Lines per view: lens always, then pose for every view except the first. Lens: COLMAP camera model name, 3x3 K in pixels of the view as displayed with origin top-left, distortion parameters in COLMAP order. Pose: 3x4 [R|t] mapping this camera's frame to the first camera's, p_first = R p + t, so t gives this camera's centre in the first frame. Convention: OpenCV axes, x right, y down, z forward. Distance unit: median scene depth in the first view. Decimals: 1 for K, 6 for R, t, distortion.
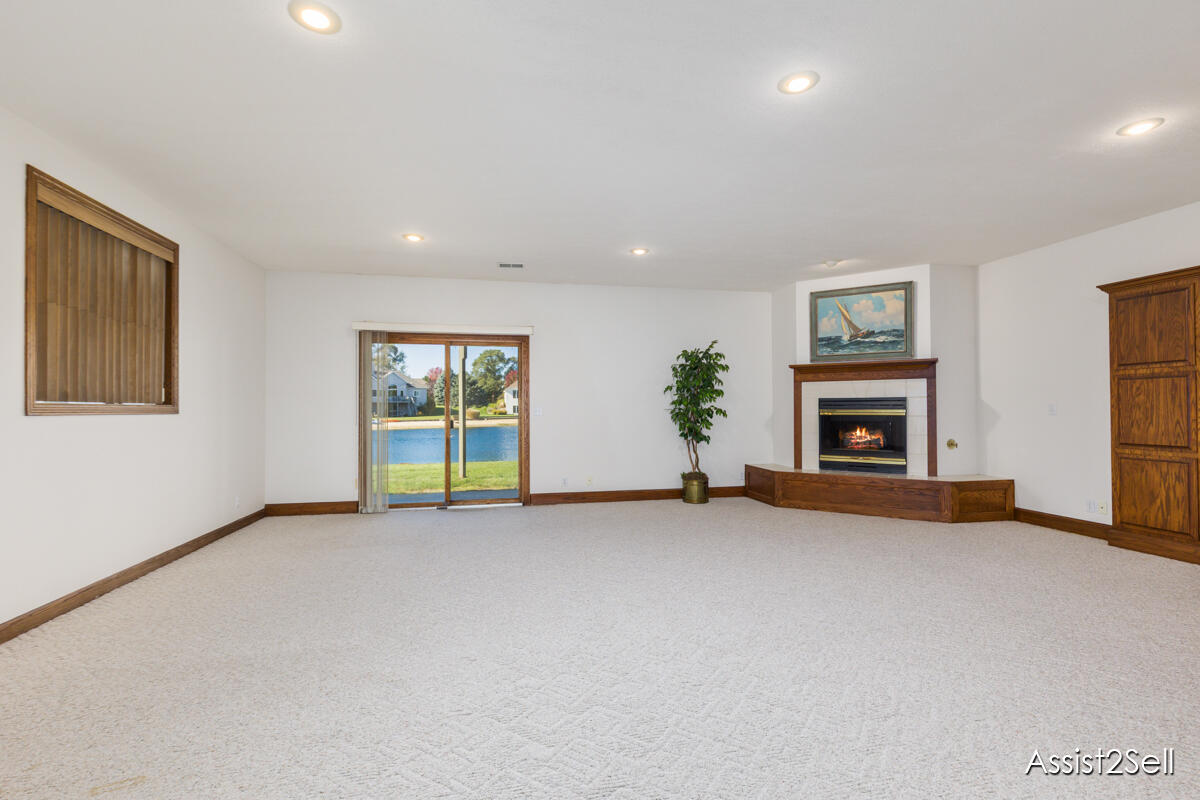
lens RADIAL K [[544.8, 0, 600.0], [0, 544.8, 400.0], [0, 0, 1]] dist [-0.000011, 0.000012]
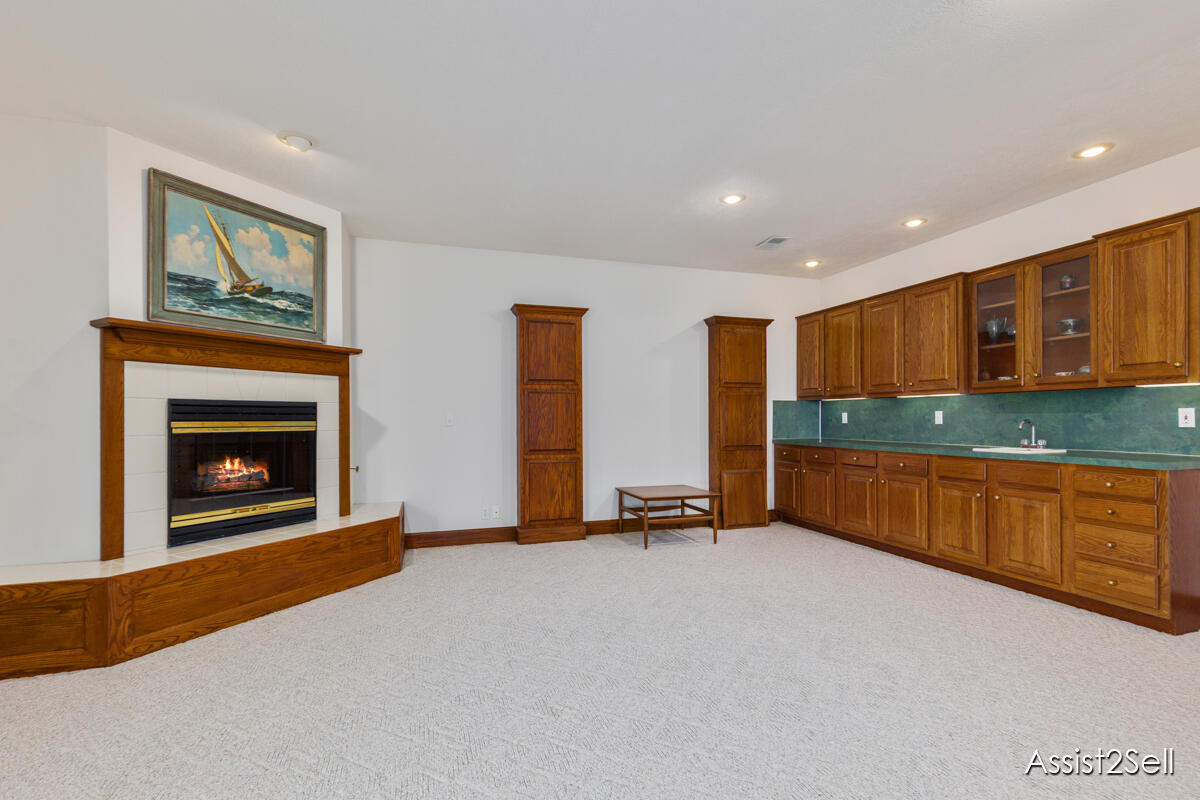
lens RADIAL K [[550.8, 0, 601.1], [0, 550.8, 417.9], [0, 0, 1]] dist [0.000252, -0.000028]
pose [[-0.120444, 0.002264, 0.992718, -0.131002], [-0.011641, 0.999925, -0.003692, 0.011728], [-0.992652, -0.012001, -0.120408, 0.725645]]
